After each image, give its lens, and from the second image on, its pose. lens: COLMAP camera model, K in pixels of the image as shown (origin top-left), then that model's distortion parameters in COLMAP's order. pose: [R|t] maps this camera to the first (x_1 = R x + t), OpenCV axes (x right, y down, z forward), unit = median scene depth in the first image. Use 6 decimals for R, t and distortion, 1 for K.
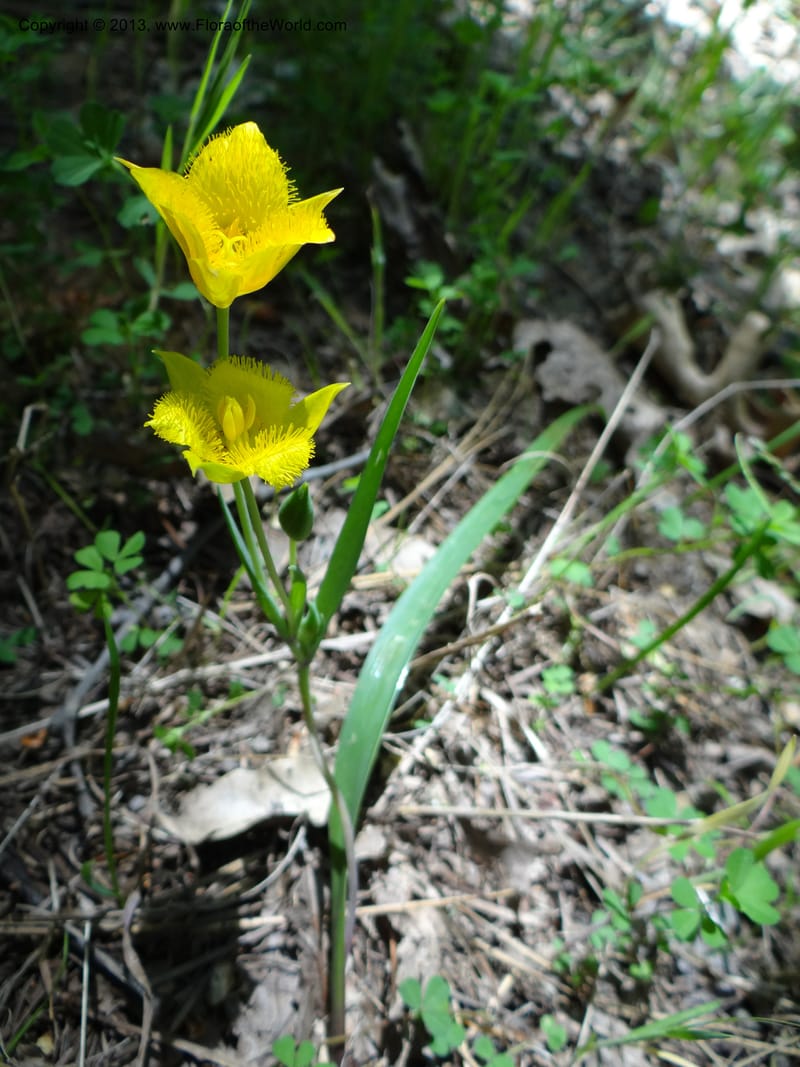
lens RADIAL K [[809.4, 0, 400.0], [0, 809.4, 533.5], [0, 0, 1]] dist [0.009736, 0.006214]
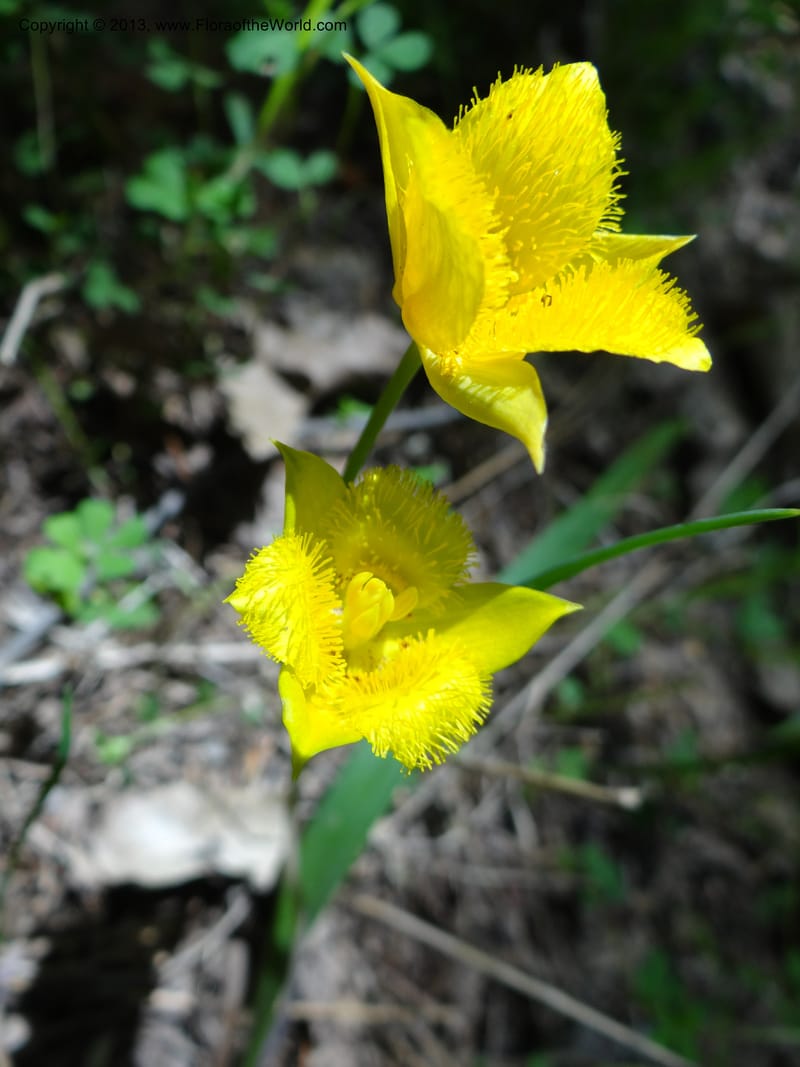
lens RADIAL K [[809.4, 0, 400.0], [0, 809.4, 533.5], [0, 0, 1]] dist [0.009736, 0.006214]
pose [[0.950828, 0.300837, 0.073638, -0.126011], [-0.309080, 0.936915, 0.163276, -0.146493], [-0.019873, -0.178008, 0.983828, 0.237315]]
